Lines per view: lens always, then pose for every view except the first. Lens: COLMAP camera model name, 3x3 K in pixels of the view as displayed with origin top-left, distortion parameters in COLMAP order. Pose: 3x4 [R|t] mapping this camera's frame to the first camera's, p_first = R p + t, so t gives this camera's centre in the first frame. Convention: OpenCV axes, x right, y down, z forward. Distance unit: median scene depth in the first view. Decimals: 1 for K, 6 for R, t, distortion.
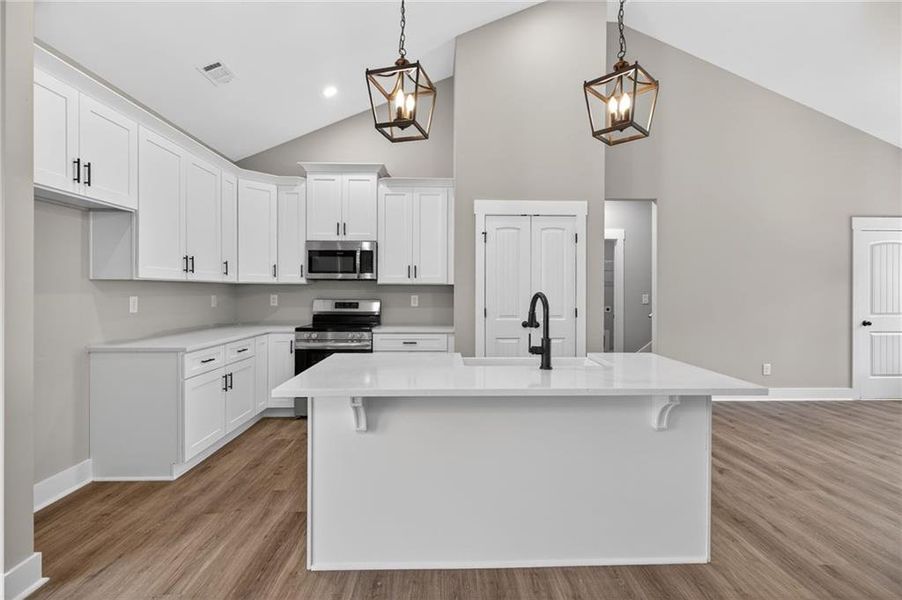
lens RADIAL K [[419.5, 0, 447.8], [0, 419.5, 291.1], [0, 0, 1]] dist [0.012325, -0.002573]
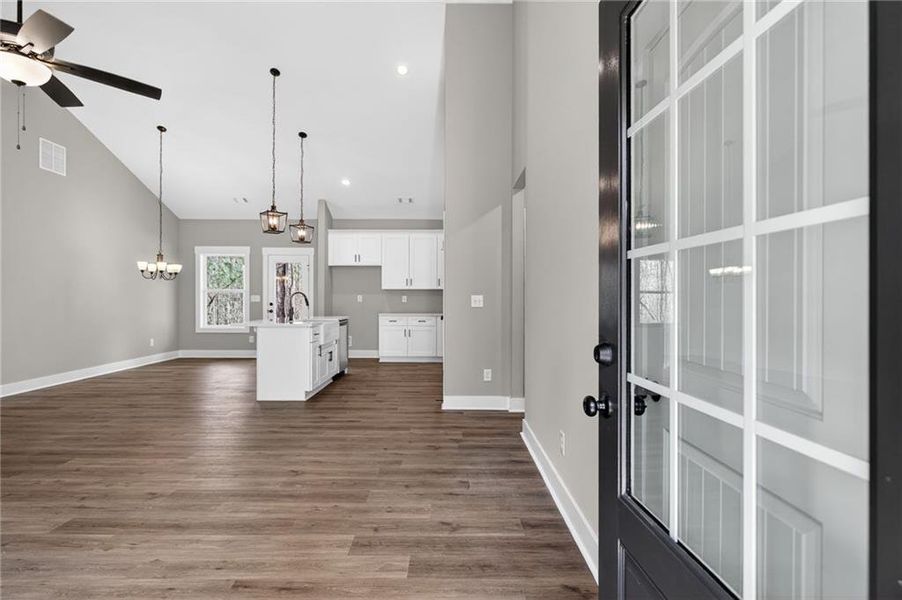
lens RADIAL K [[419.5, 0, 432.4], [0, 419.5, 300.3], [0, 0, 1]] dist [0.012325, -0.002573]
pose [[-0.038095, 0.003612, -0.999268, 1.420755], [-0.001536, 0.999992, 0.003673, 0.023399], [0.999273, 0.001675, -0.038089, 0.992280]]
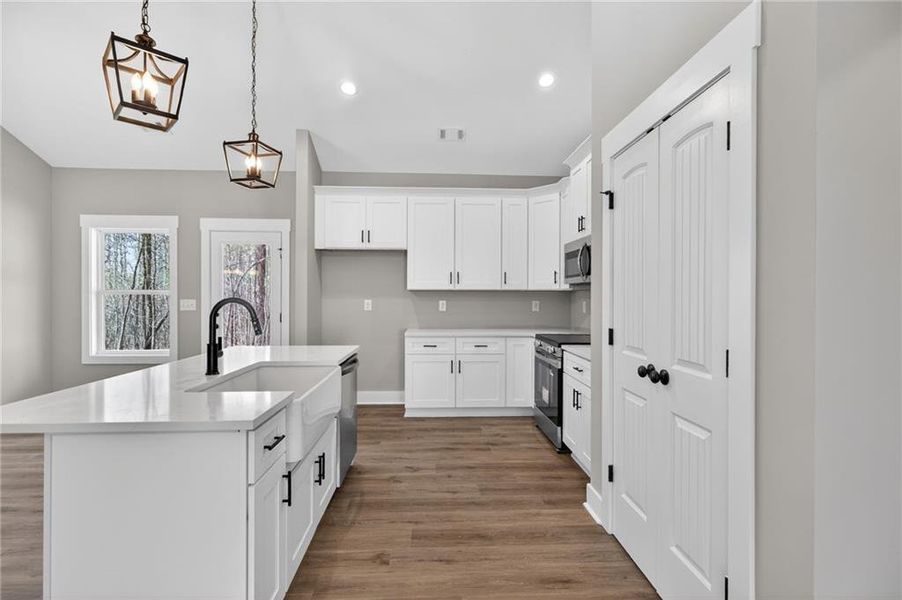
lens RADIAL K [[419.5, 0, 443.9], [0, 419.5, 298.9], [0, 0, 1]] dist [0.012325, -0.002573]
pose [[0.016212, 0.005074, -0.999856, 0.628293], [-0.002619, 0.999984, 0.005032, -0.001006], [0.999865, 0.002537, 0.016225, 0.764298]]
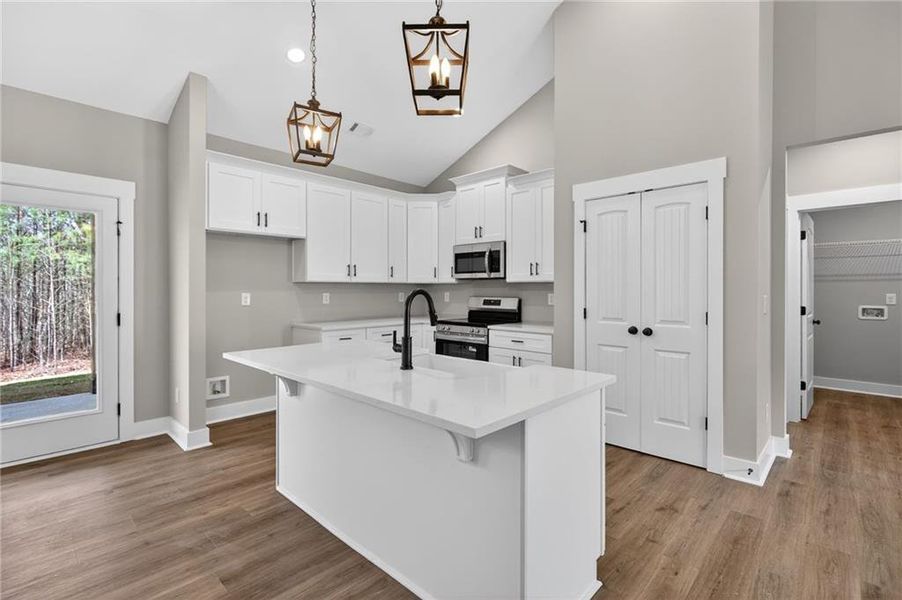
lens RADIAL K [[419.5, 0, 447.7], [0, 419.5, 283.6], [0, 0, 1]] dist [0.012325, -0.002573]
pose [[0.705526, -0.012901, -0.708567, 0.495798], [0.001479, 0.999859, -0.016731, 0.003803], [0.708683, 0.010756, 0.705445, 0.189732]]
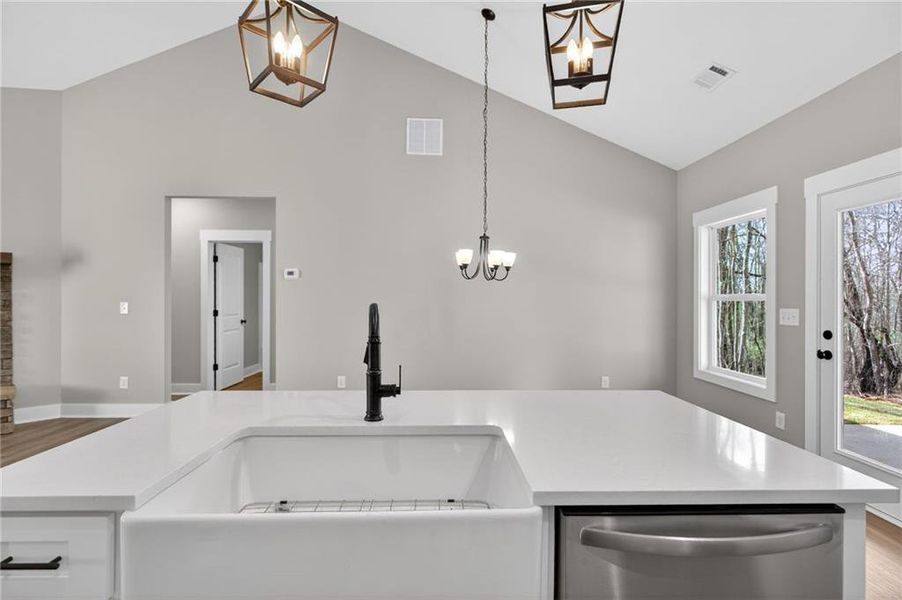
lens RADIAL K [[419.5, 0, 454.3], [0, 419.5, 297.4], [0, 0, 1]] dist [0.012325, -0.002573]
pose [[-0.999651, -0.008853, -0.024903, 0.068451], [-0.008790, 0.999958, -0.002625, -0.004031], [0.024925, -0.002405, -0.999686, 0.828731]]
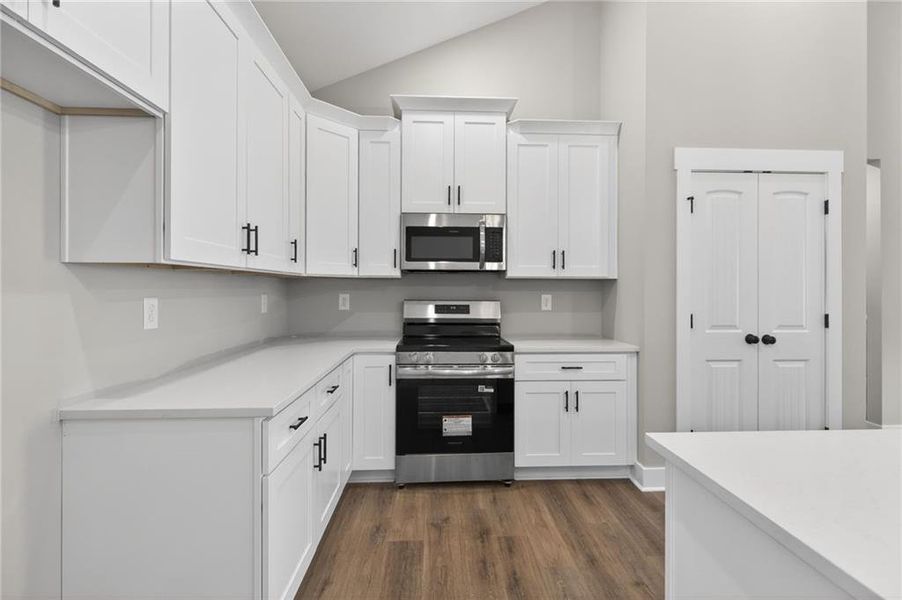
lens RADIAL K [[419.5, 0, 453.2], [0, 419.5, 288.2], [0, 0, 1]] dist [0.012325, -0.002573]
pose [[0.999603, -0.000637, 0.028179, -0.294204], [0.000676, 0.999999, -0.001364, 0.000610], [-0.028178, 0.001382, 0.999602, 0.355680]]
